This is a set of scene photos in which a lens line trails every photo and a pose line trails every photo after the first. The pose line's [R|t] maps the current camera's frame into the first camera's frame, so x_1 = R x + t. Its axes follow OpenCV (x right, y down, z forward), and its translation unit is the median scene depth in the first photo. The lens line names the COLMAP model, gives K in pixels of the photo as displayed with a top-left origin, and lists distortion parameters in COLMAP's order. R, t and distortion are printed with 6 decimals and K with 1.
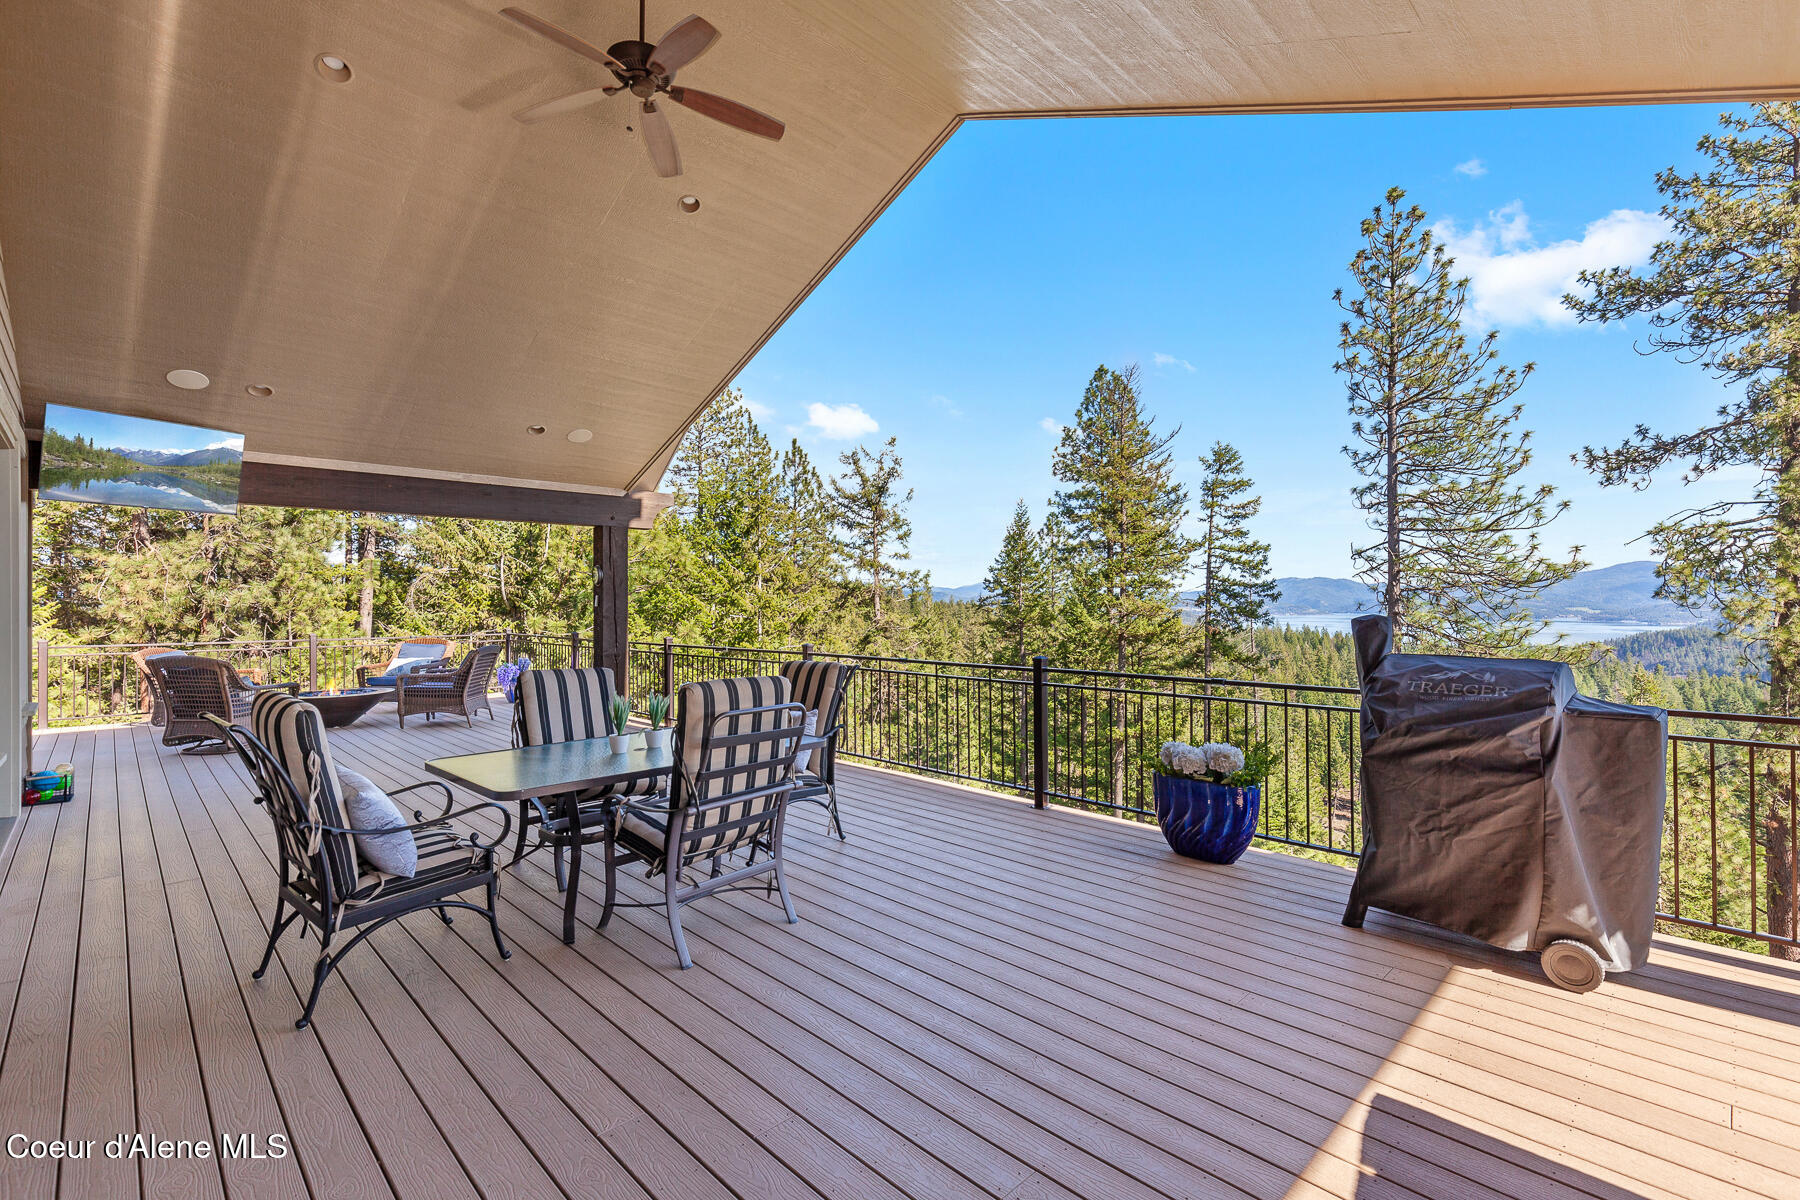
lens RADIAL K [[811.3, 0, 900.0], [0, 811.3, 600.0], [0, 0, 1]] dist [0.001666, 0.000441]
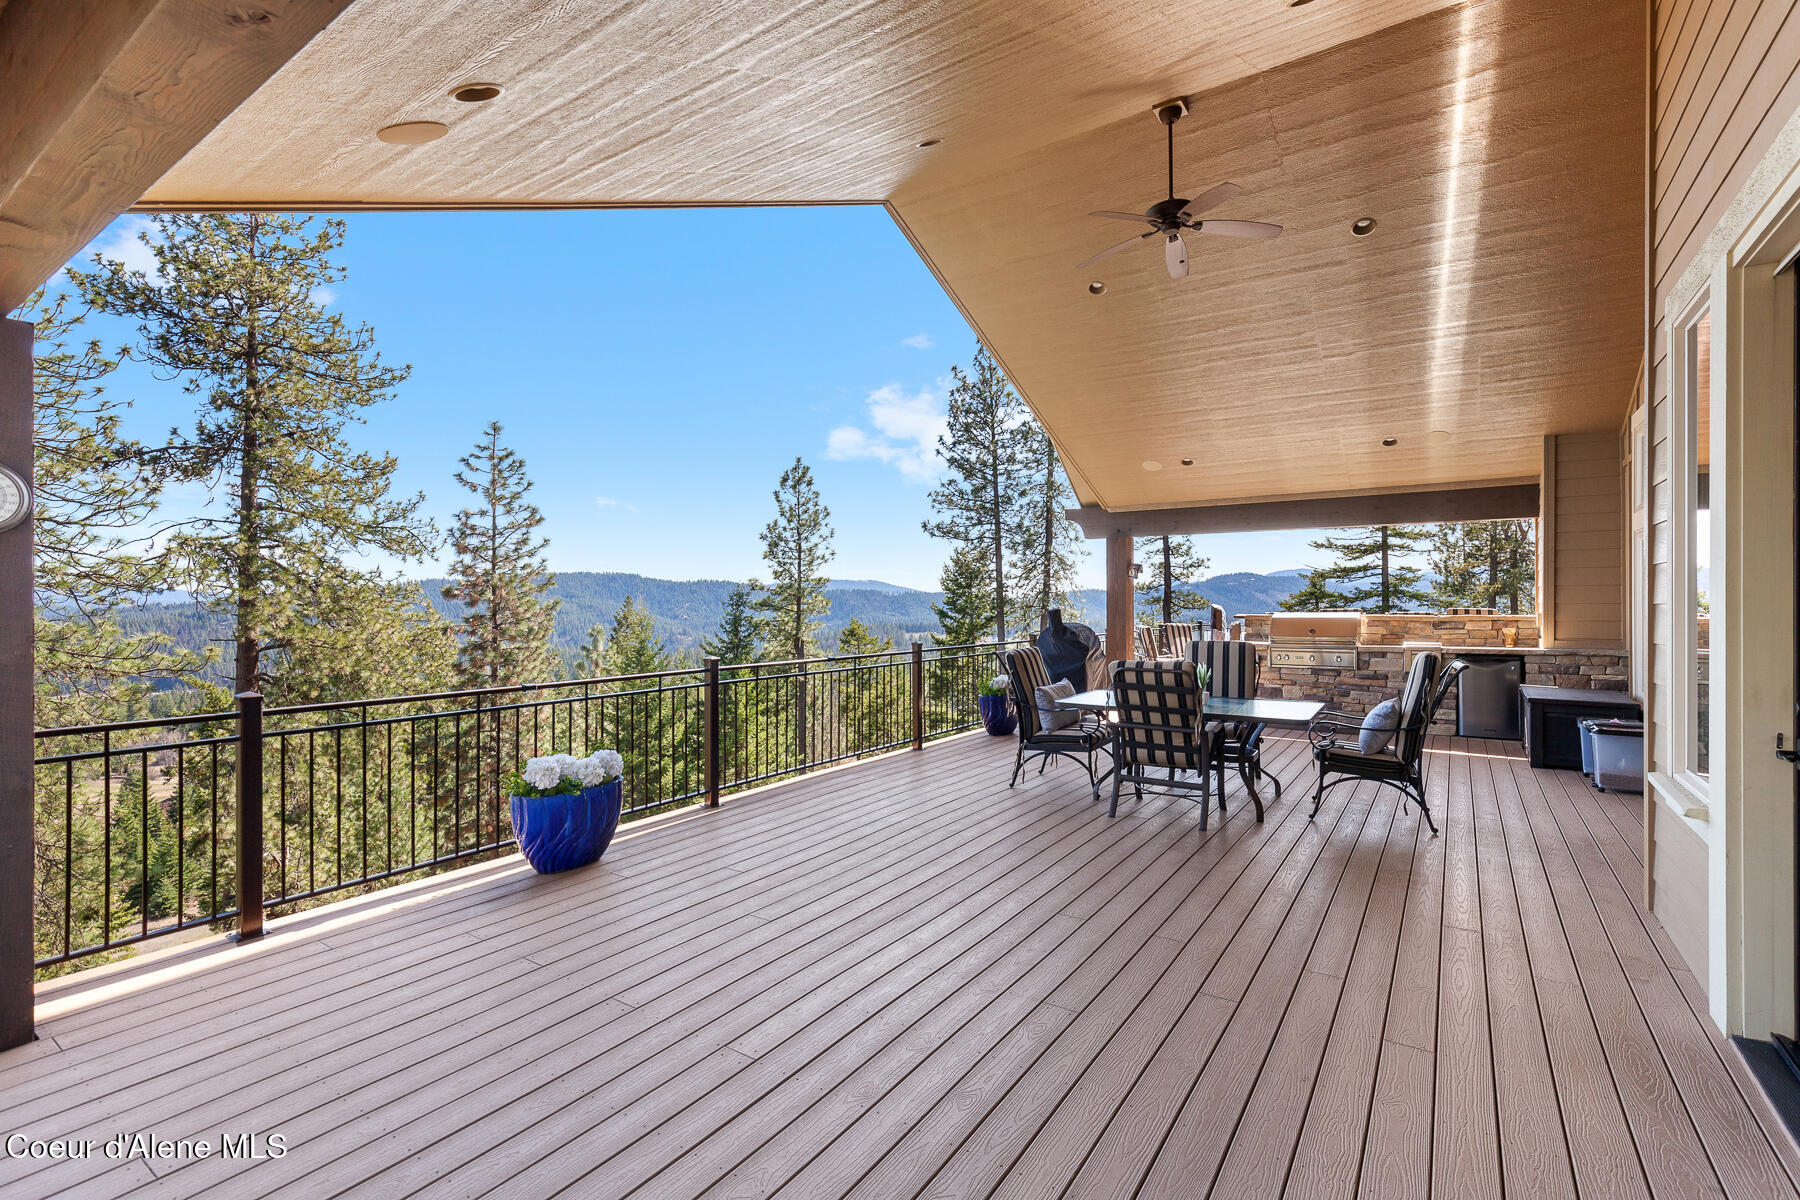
lens RADIAL K [[809.0, 0, 898.2], [0, 809.0, 606.5], [0, 0, 1]] dist [0.012012, -0.000492]
pose [[-0.198323, 0.001820, 0.980135, -0.253751], [0.000144, 0.999998, -0.001828, 0.002444], [-0.980137, -0.000222, -0.198323, 0.279106]]
